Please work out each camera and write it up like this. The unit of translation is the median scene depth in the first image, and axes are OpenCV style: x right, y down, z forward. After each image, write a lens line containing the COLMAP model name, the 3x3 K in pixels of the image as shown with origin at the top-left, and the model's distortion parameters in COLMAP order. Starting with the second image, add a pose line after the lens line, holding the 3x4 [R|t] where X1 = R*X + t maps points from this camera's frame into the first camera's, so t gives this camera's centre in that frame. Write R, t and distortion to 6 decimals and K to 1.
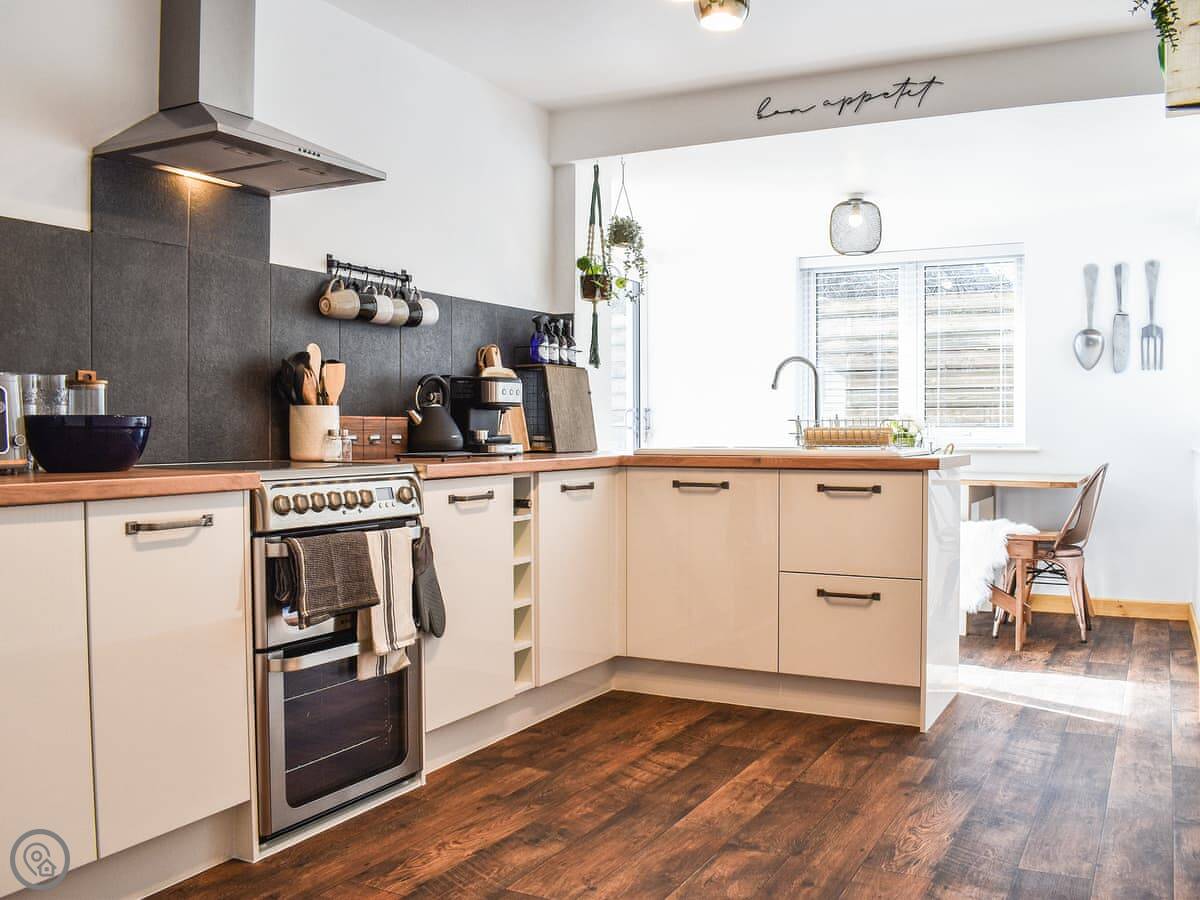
lens RADIAL K [[1063.8, 0, 604.1], [0, 1063.8, 448.6], [0, 0, 1]] dist [-0.070563, -0.004160]
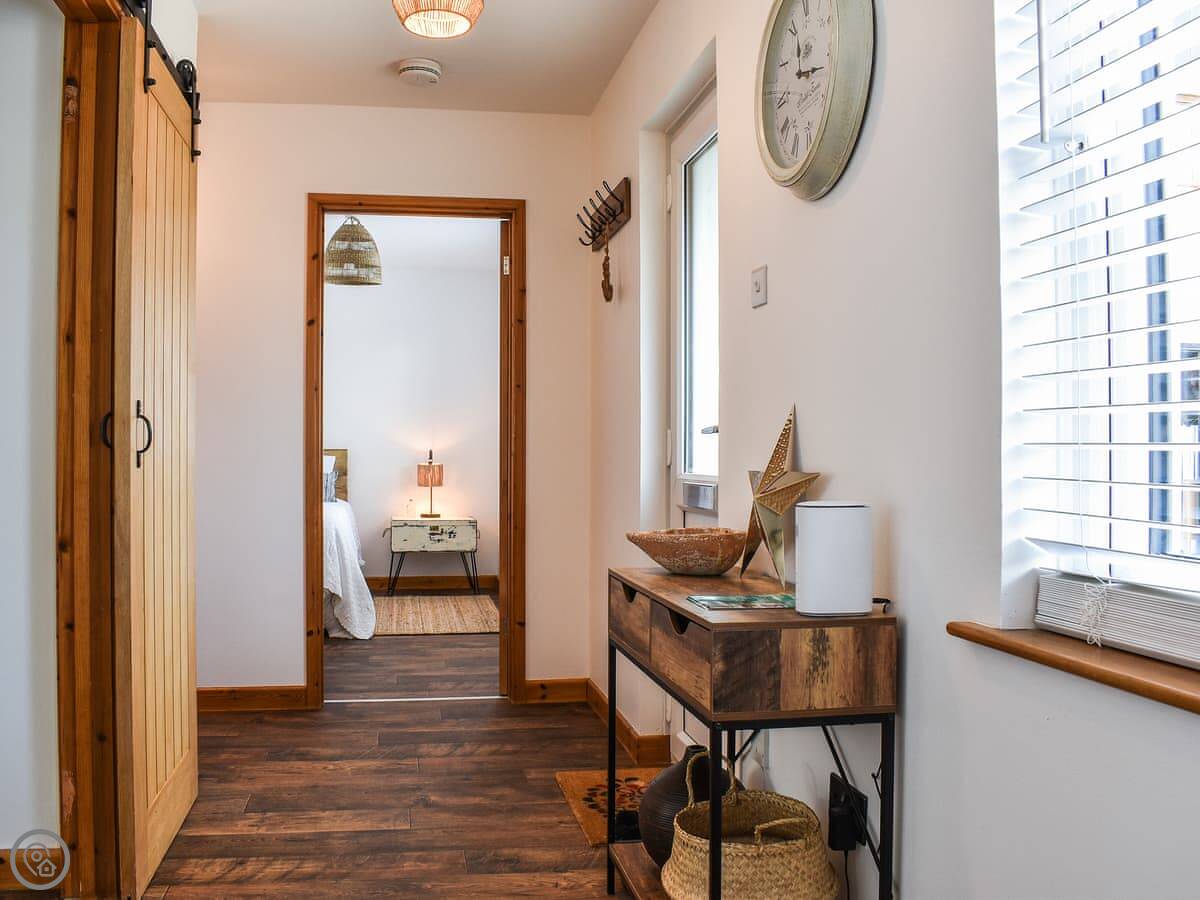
lens RADIAL K [[1063.8, 0, 599.8], [0, 1063.8, 452.1], [0, 0, 1]] dist [-0.070563, -0.004160]
pose [[-0.626789, 0.002741, 0.779184, -0.835131], [0.018650, 0.999760, 0.011485, -0.025539], [-0.778966, 0.021731, -0.626690, 1.433326]]
